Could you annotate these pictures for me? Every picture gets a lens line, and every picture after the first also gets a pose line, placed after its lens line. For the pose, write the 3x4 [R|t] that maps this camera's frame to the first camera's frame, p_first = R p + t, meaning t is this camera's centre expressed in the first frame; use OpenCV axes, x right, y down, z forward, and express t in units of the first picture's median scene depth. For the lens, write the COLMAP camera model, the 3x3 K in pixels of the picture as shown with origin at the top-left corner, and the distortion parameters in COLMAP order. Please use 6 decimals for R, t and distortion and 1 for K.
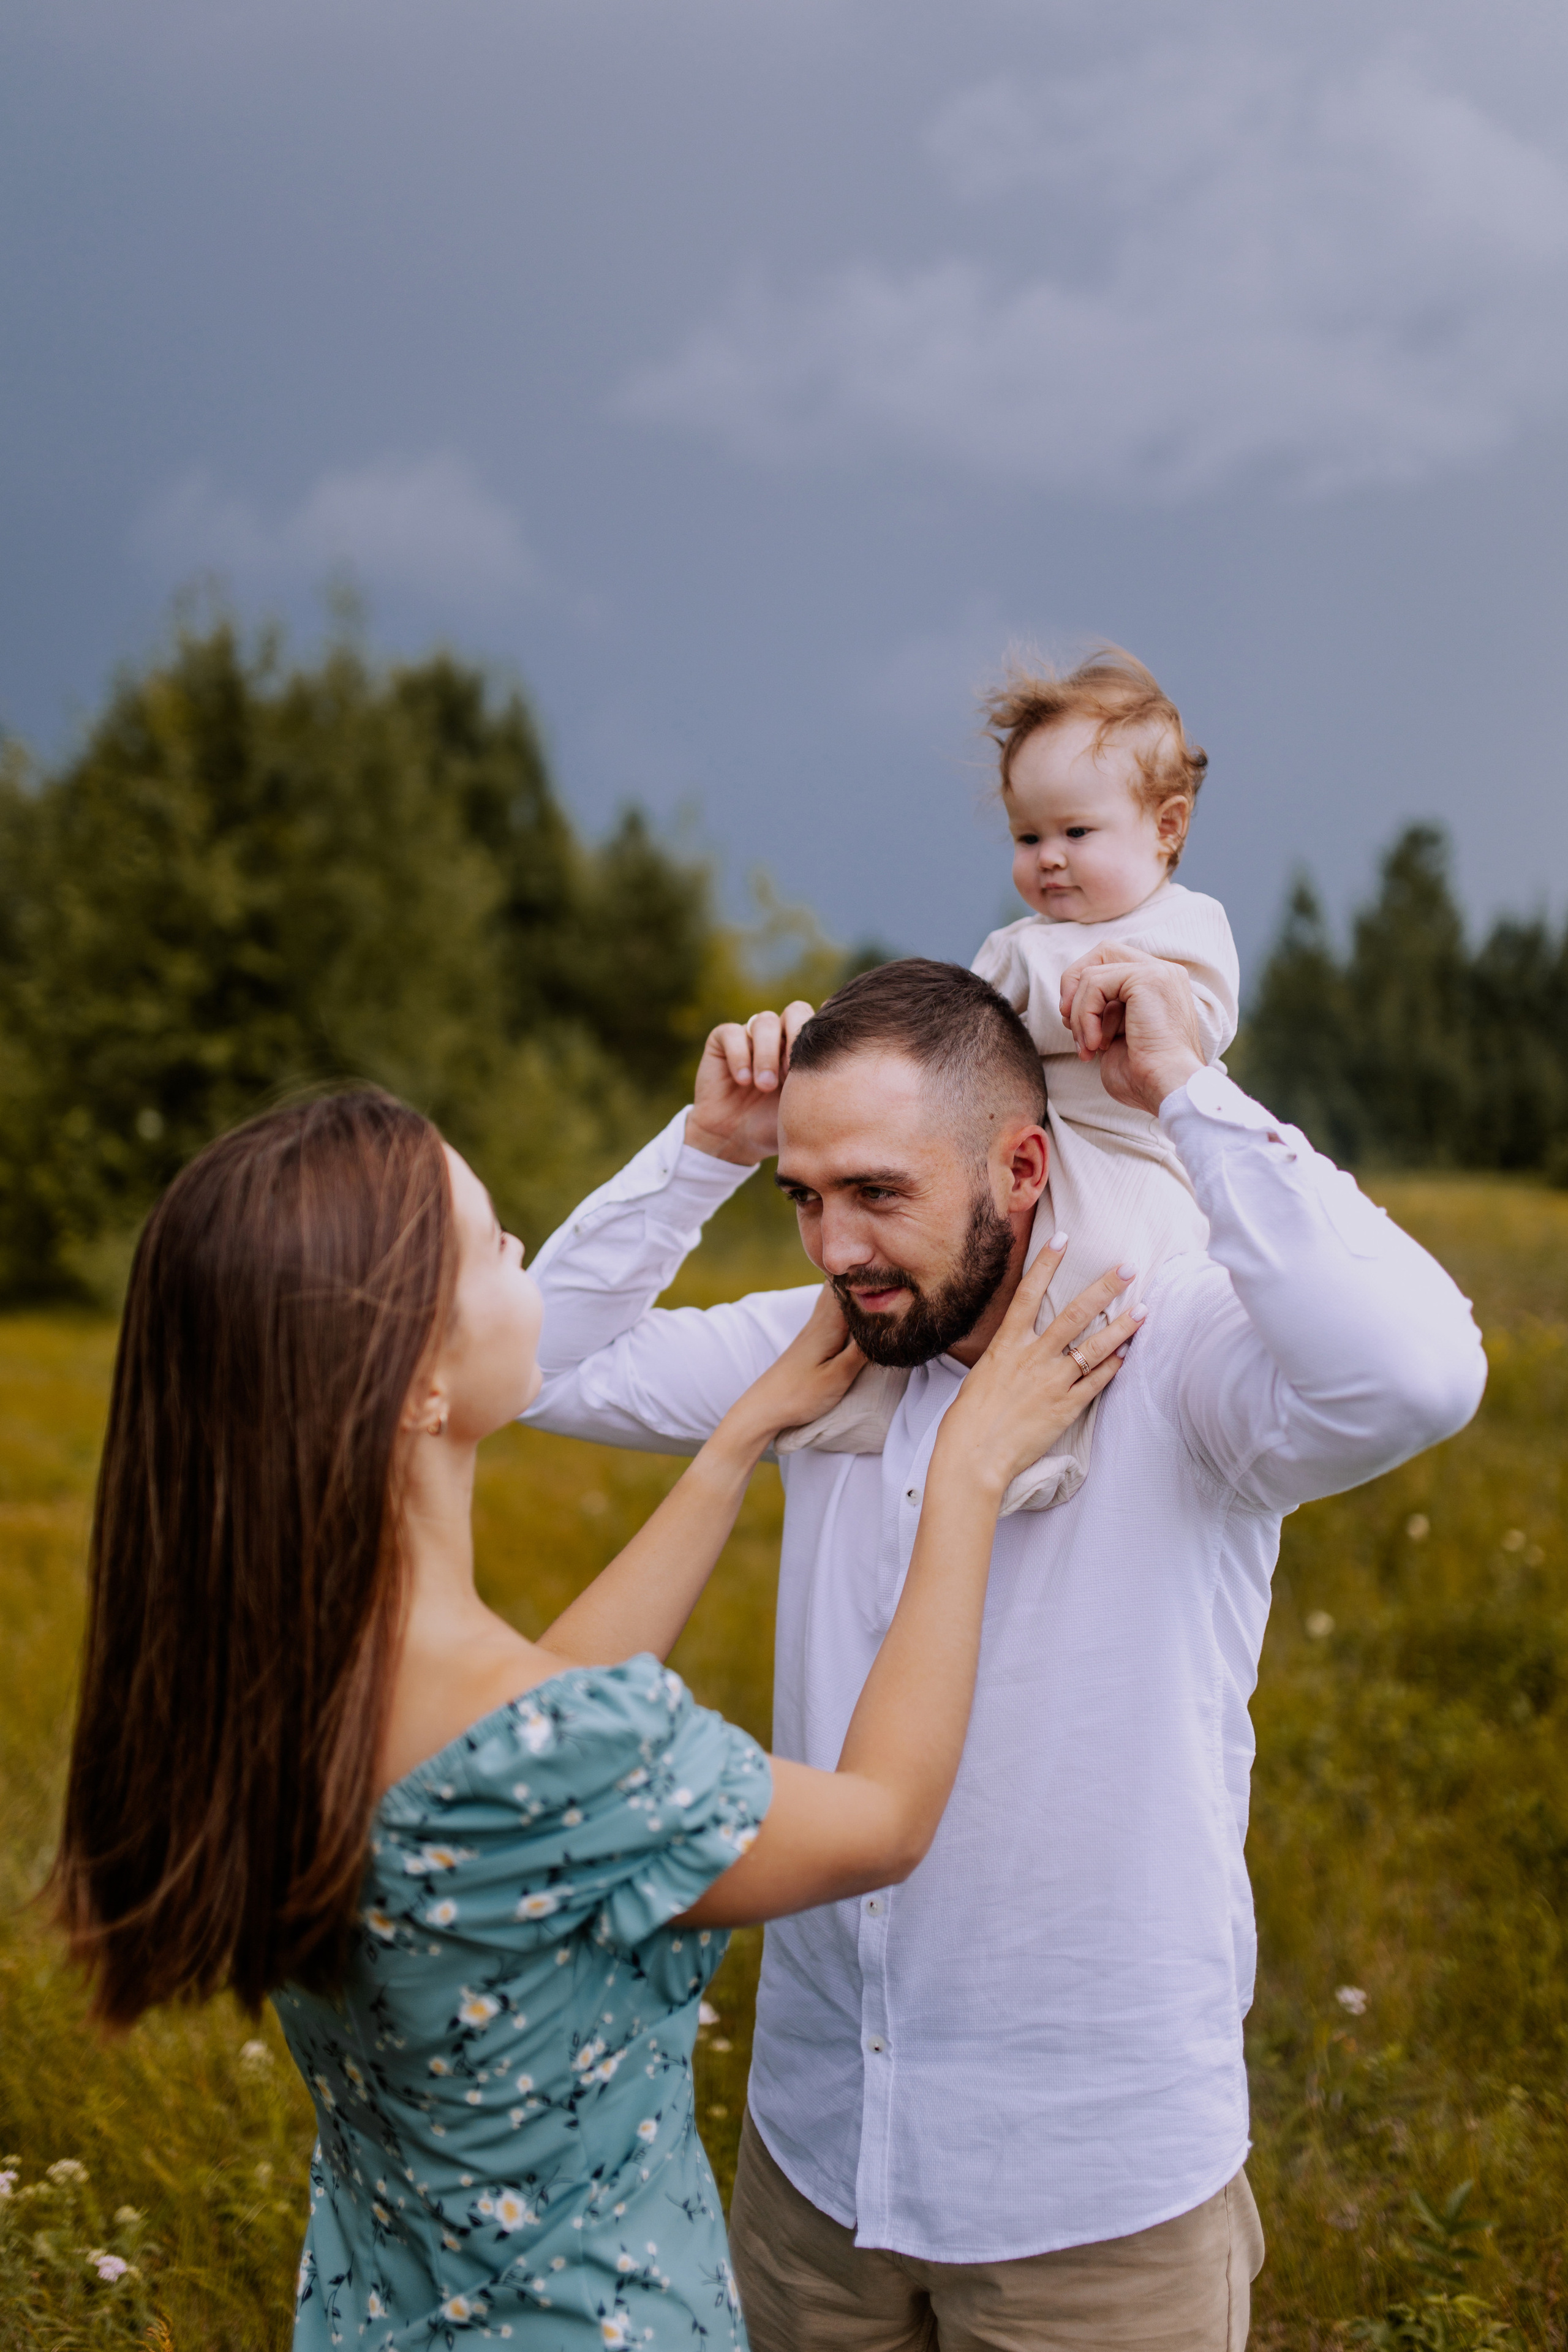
lens RADIAL K [[2222.4, 0, 784.0], [0, 2222.4, 1176.0], [0, 0, 1]] dist [0.001054, 0.031144]
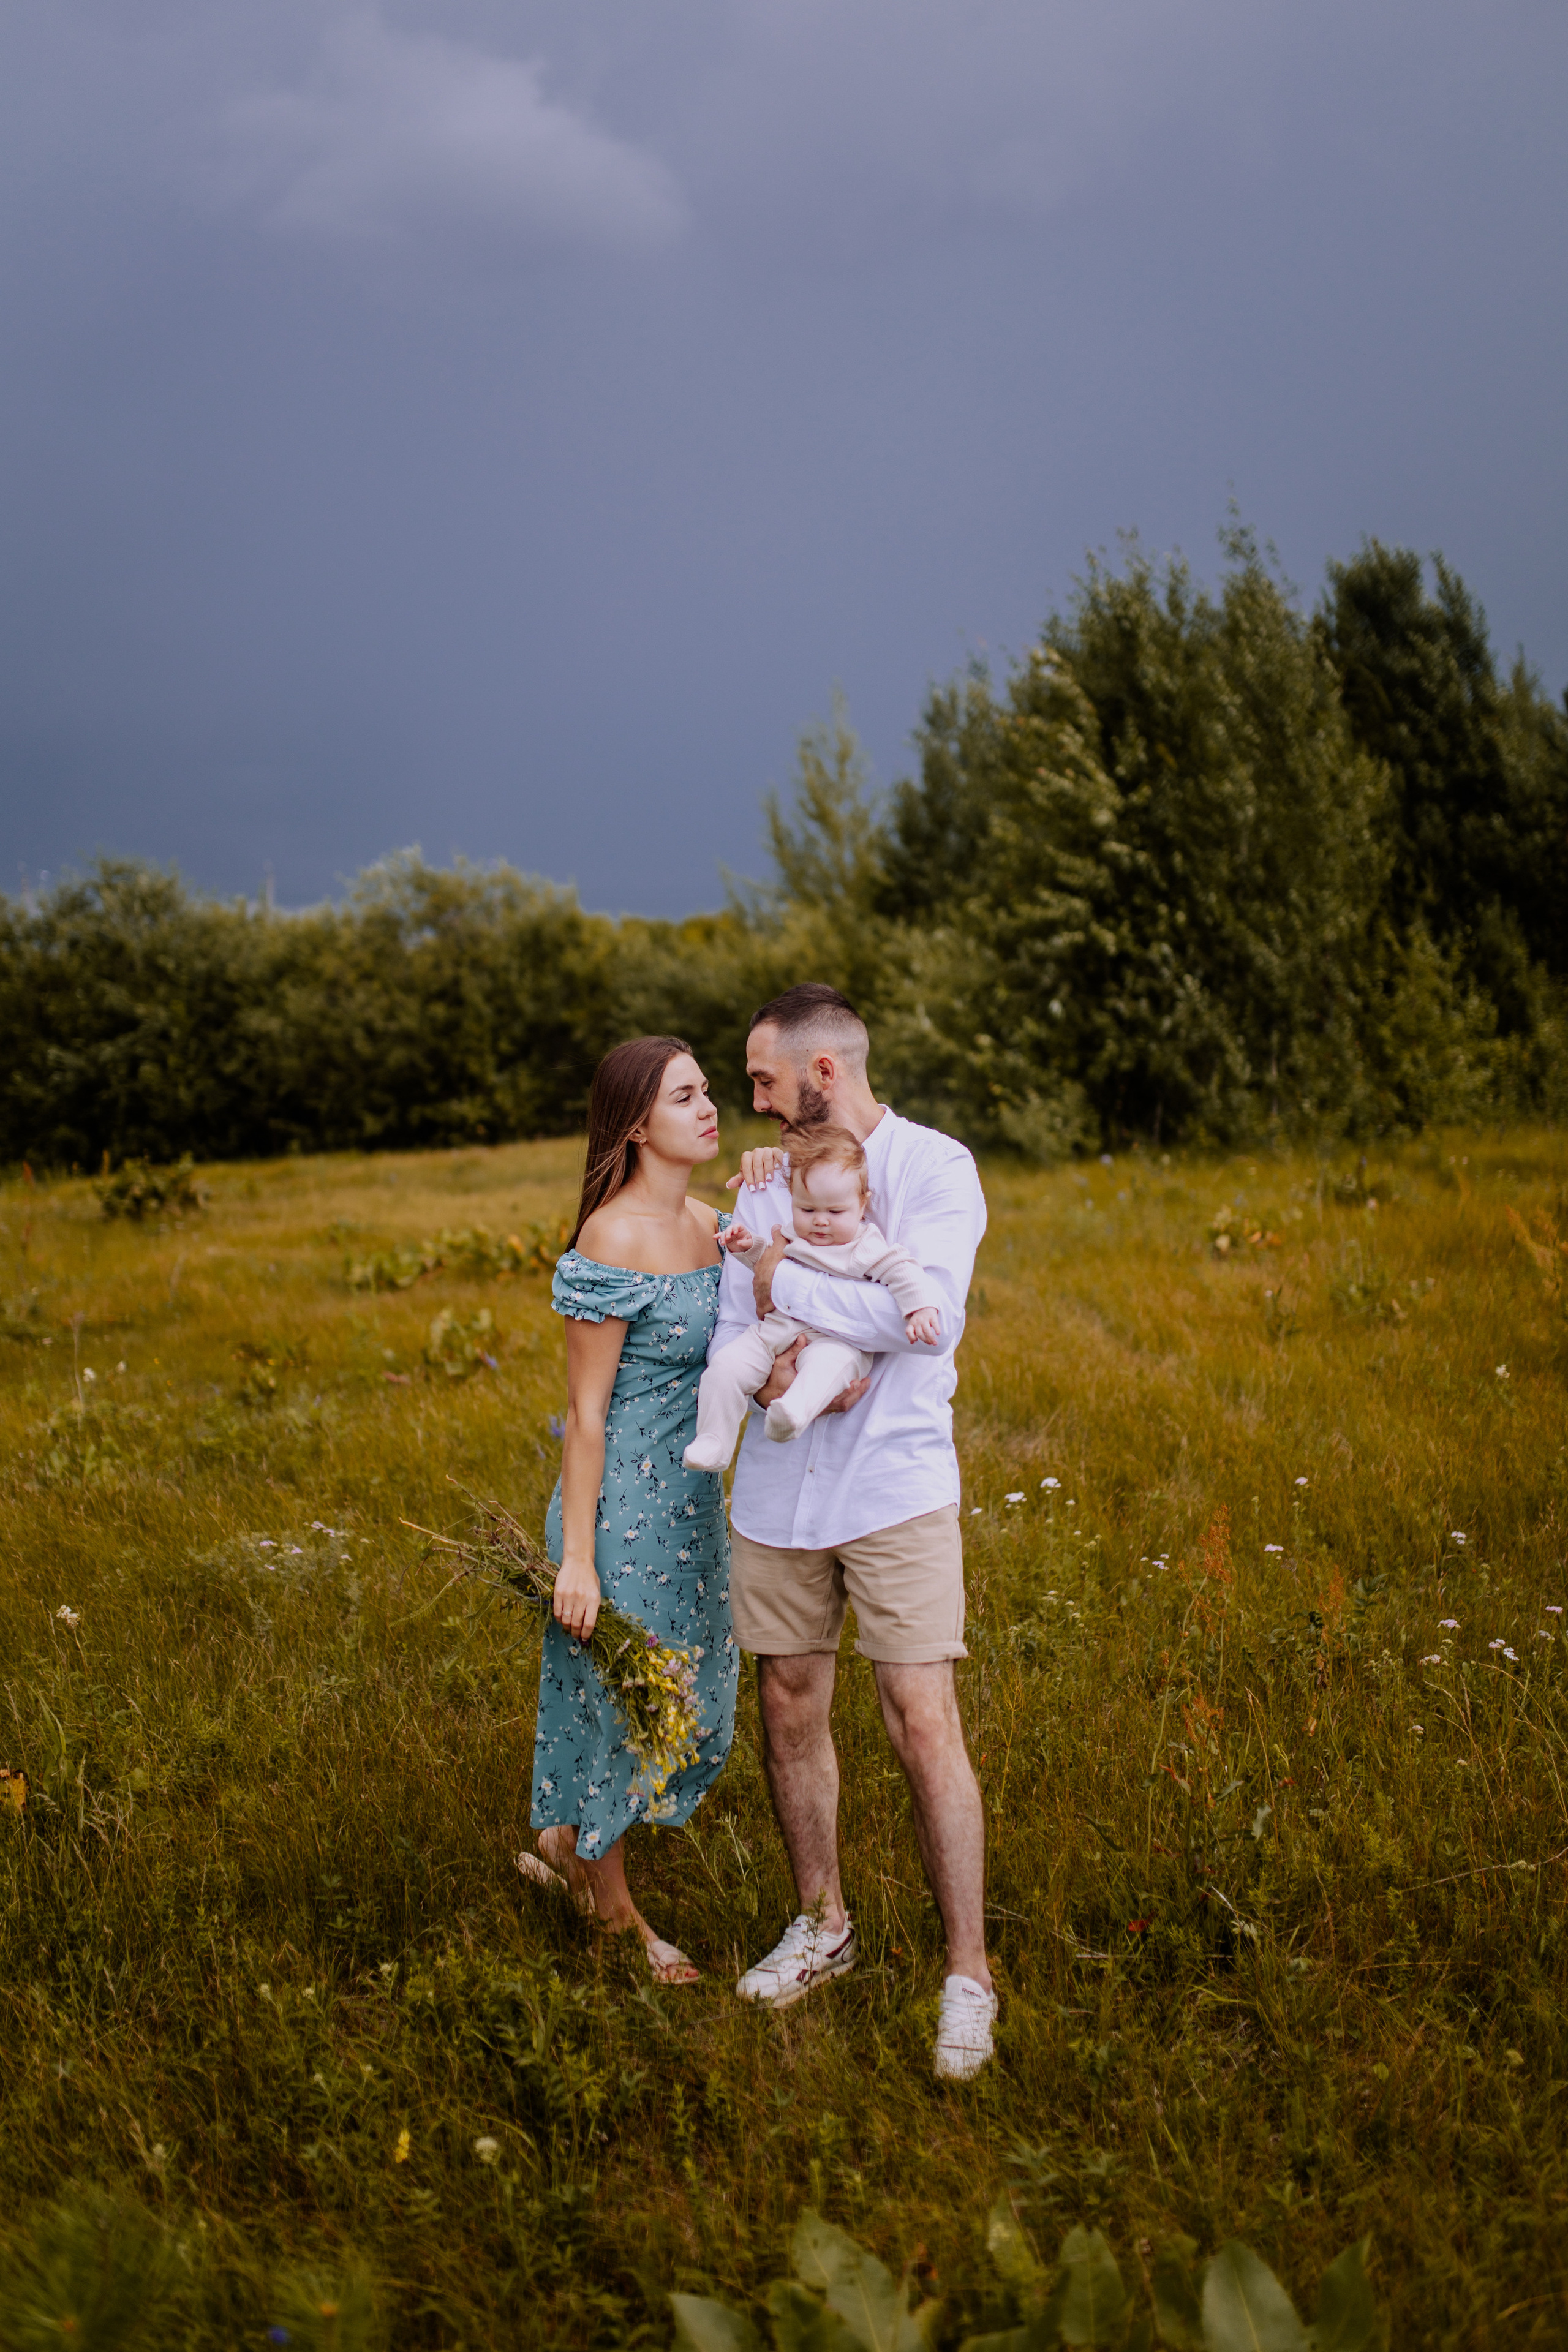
lens RADIAL K [[2222.4, 0, 784.0], [0, 2222.4, 1176.0], [0, 0, 1]] dist [0.001054, 0.031144]
pose [[0.885651, 0.005822, -0.464315, 0.132291], [0.023198, 0.998118, 0.056763, -0.003064], [0.463772, -0.061044, 0.883849, -0.132237]]
